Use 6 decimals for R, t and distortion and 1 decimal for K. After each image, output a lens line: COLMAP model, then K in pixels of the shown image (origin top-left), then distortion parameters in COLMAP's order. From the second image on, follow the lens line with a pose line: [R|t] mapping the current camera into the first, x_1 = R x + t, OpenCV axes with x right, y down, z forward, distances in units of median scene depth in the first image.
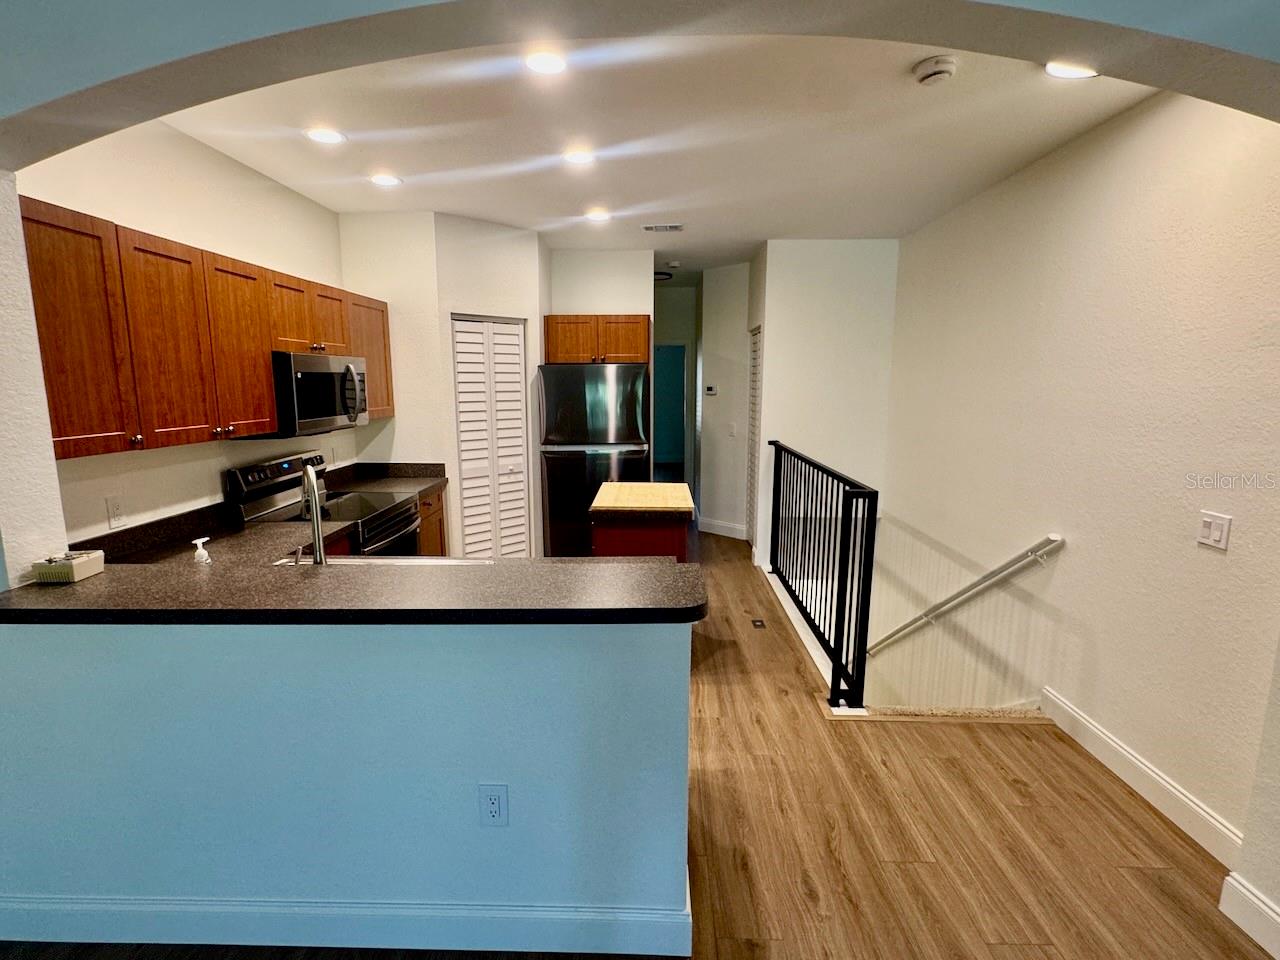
lens RADIAL K [[629.6, 0, 639.9], [0, 629.6, 479.2], [0, 0, 1]] dist [-0.002646, 0.000568]
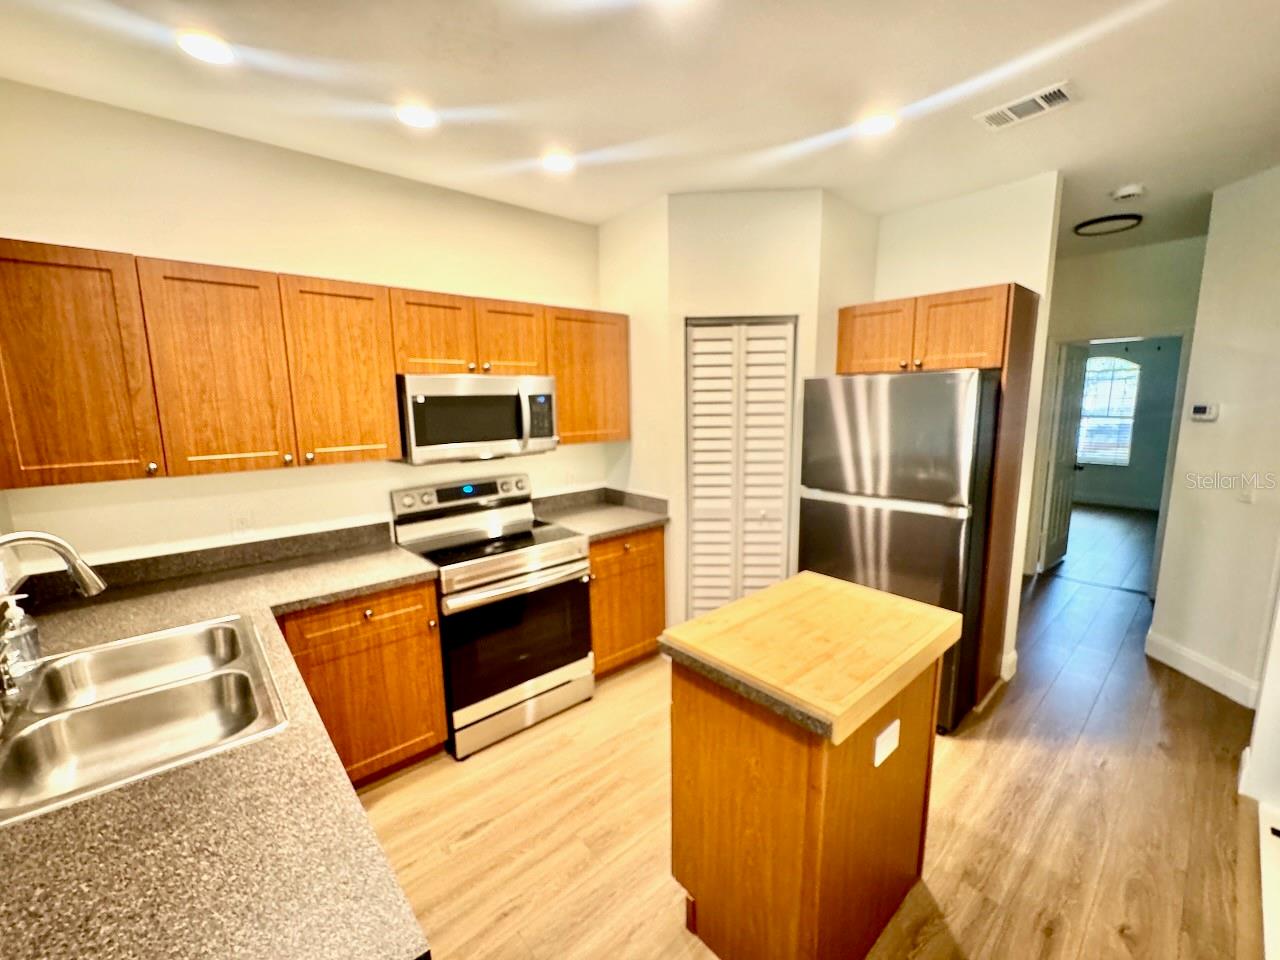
lens RADIAL K [[523.0, 0, 640.6], [0, 523.0, 477.8], [0, 0, 1]] dist [-0.004477, 0.000301]
pose [[0.673991, 0.102510, -0.731592, 0.263045], [-0.101675, 0.993773, 0.045577, -0.124342], [0.731709, 0.043666, 0.680217, 0.754560]]
